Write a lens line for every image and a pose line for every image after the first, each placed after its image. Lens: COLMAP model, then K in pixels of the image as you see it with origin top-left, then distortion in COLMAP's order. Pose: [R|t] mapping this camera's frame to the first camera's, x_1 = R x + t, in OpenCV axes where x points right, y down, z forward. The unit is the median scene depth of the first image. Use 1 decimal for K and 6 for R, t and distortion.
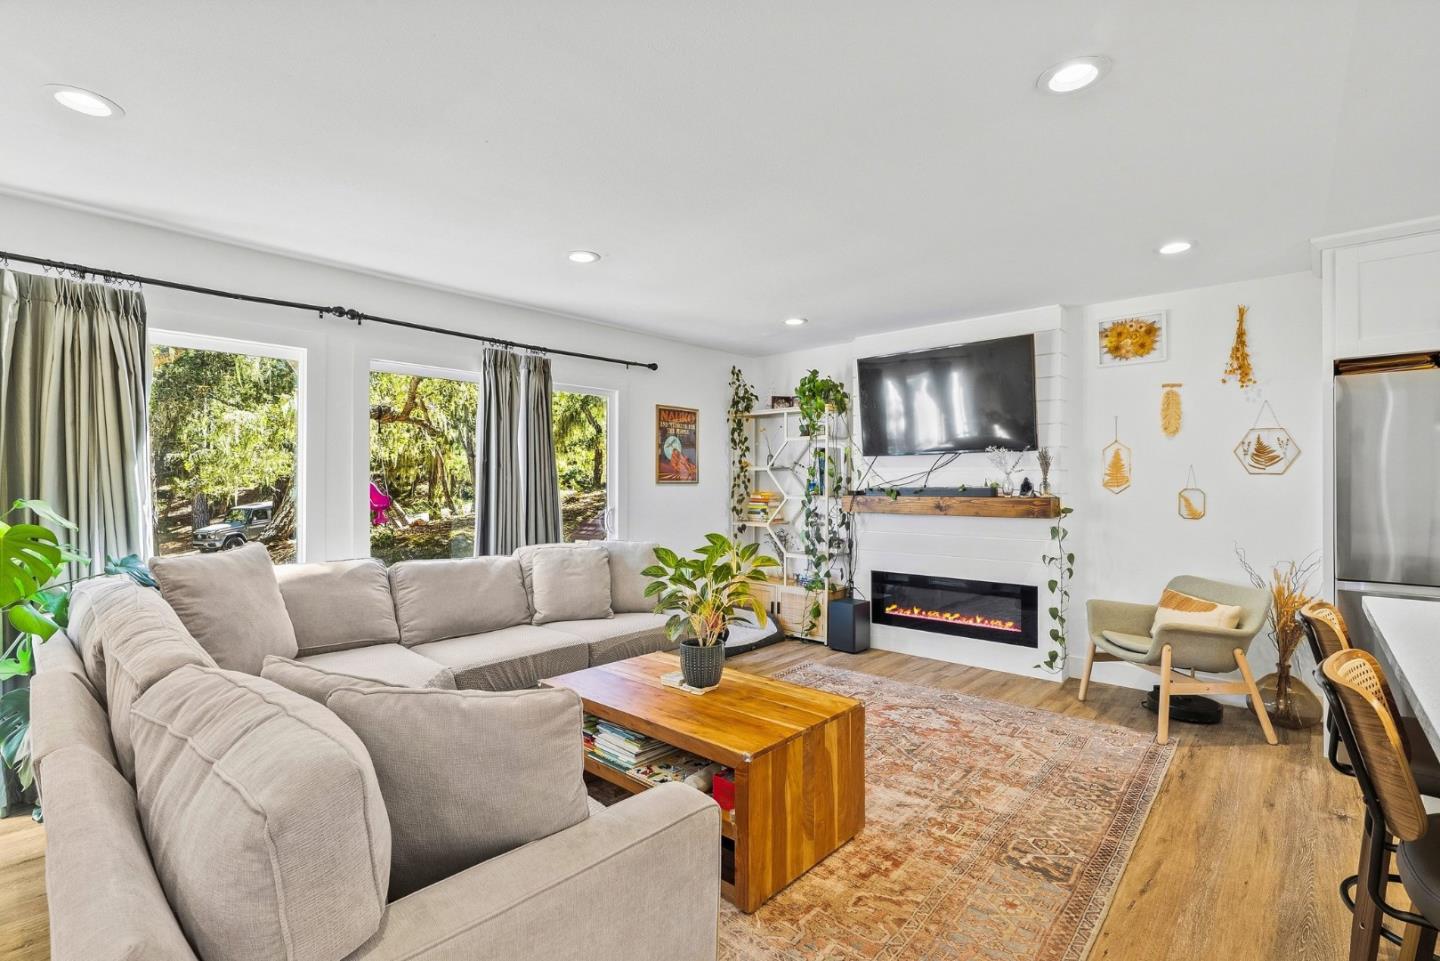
lens RADIAL K [[661.3, 0, 714.4], [0, 661.3, 477.6], [0, 0, 1]] dist [-0.011140, 0.005059]
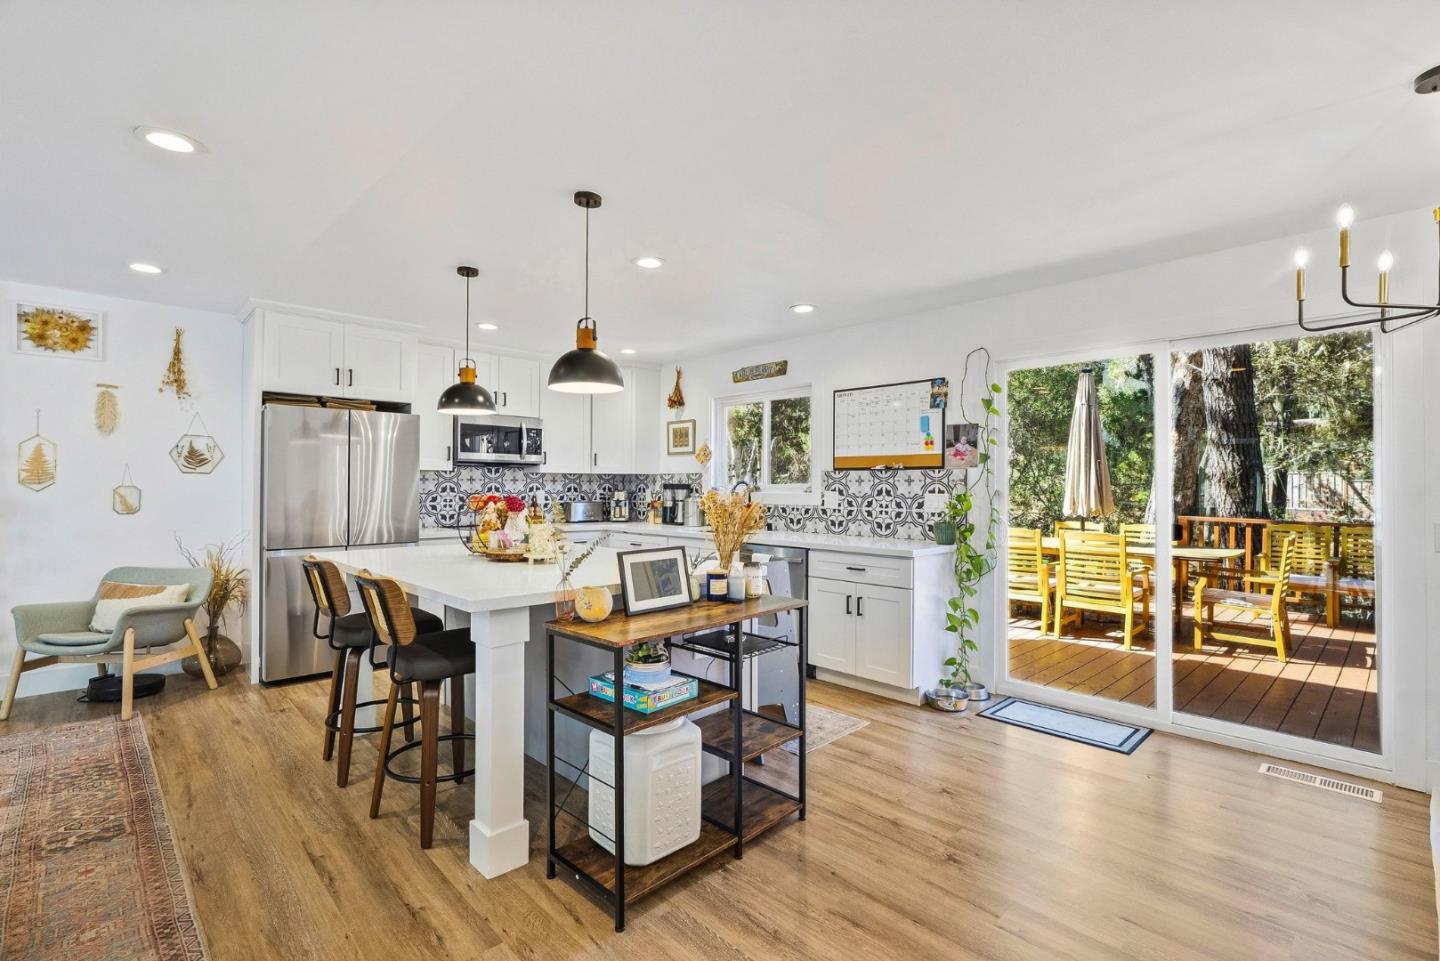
lens RADIAL K [[661.3, 0, 742.9], [0, 661.3, 482.3], [0, 0, 1]] dist [-0.011140, 0.005059]
pose [[0.058063, 0.003461, 0.998307, -0.321170], [-0.011338, 0.999932, -0.002807, 0.003526], [-0.998249, -0.011156, 0.058098, -0.069736]]
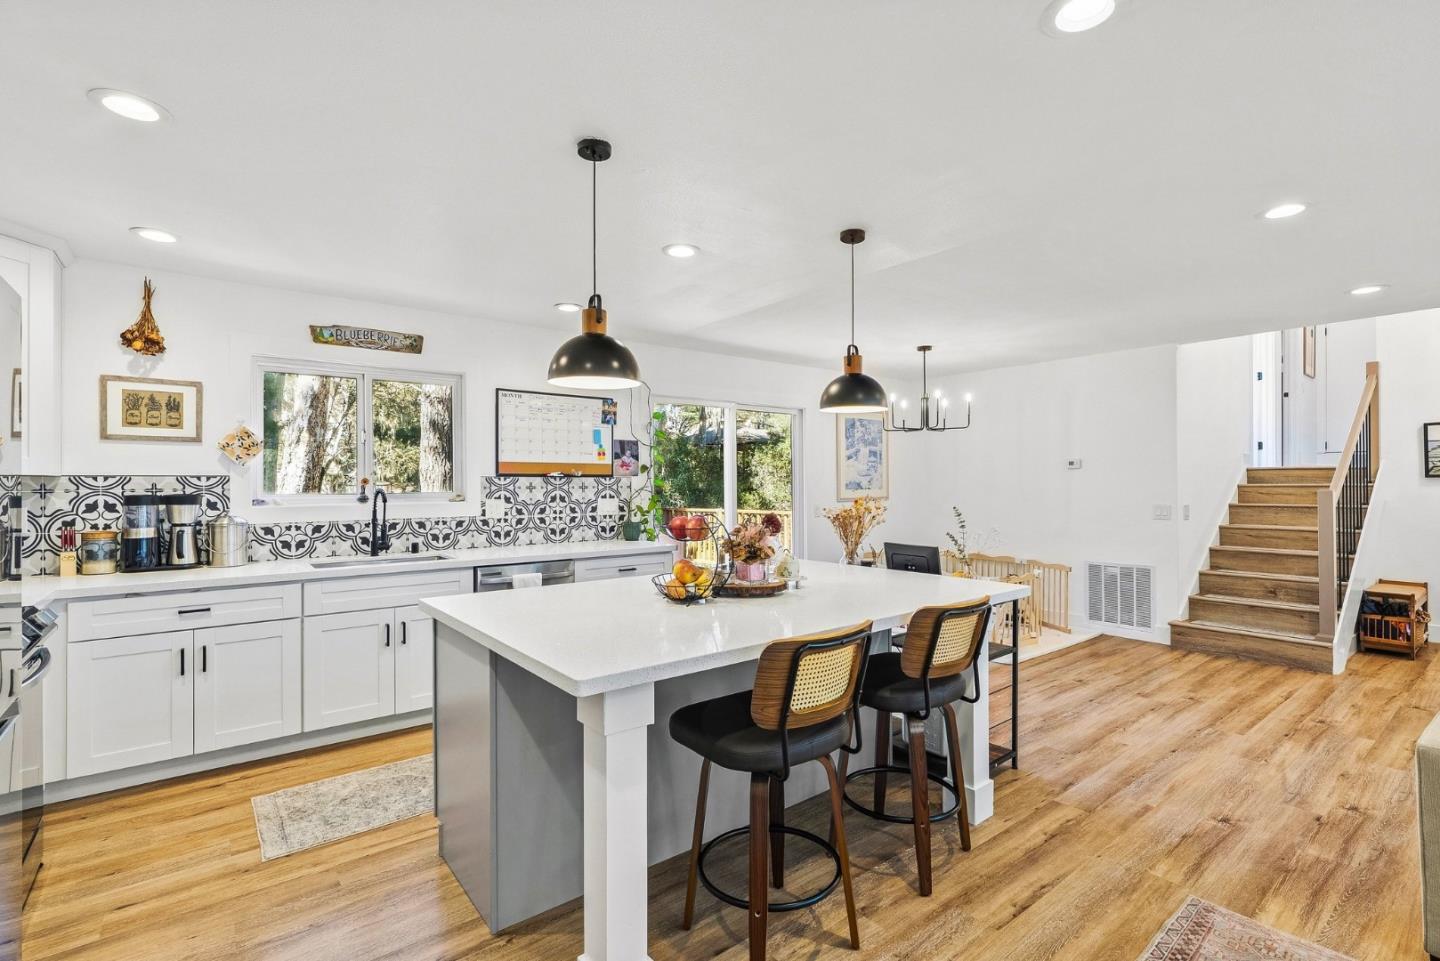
lens RADIAL K [[661.3, 0, 725.0], [0, 661.3, 479.5], [0, 0, 1]] dist [-0.011140, 0.005059]
pose [[-0.986167, 0.002001, 0.165745, 0.462281], [-0.000208, 0.999911, -0.013309, -0.004829], [-0.165757, -0.013160, -0.986079, 1.017403]]
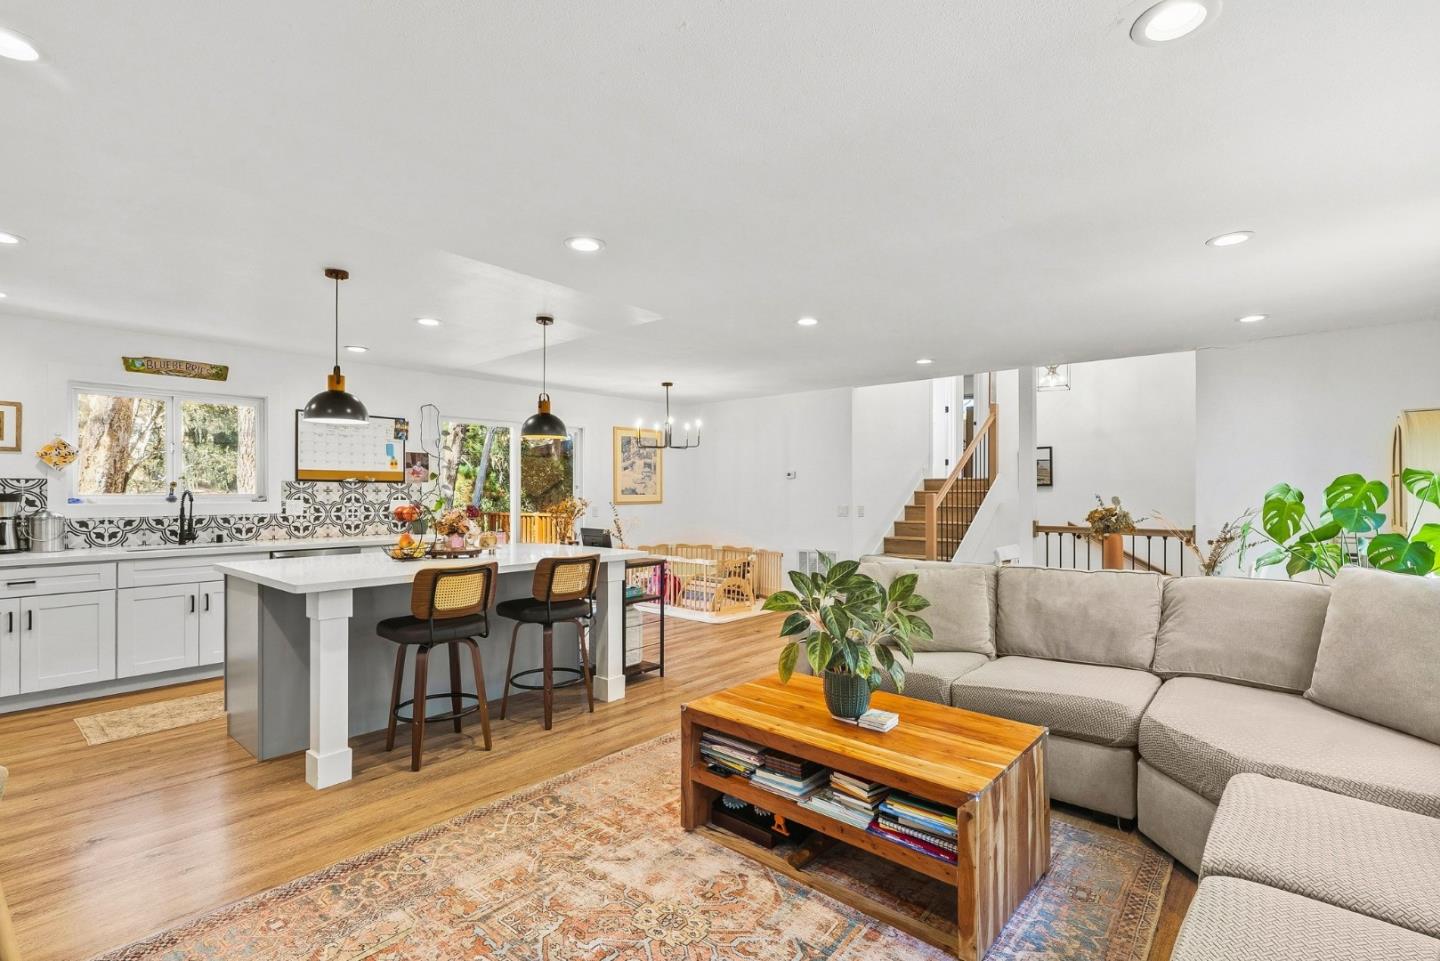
lens RADIAL K [[661.3, 0, 724.1], [0, 661.3, 488.5], [0, 0, 1]] dist [-0.011140, 0.005059]
pose [[-0.999649, -0.001755, -0.026453, 0.131885], [-0.001388, 0.999903, -0.013882, 0.009731], [0.026475, -0.013840, -0.999554, 1.425339]]
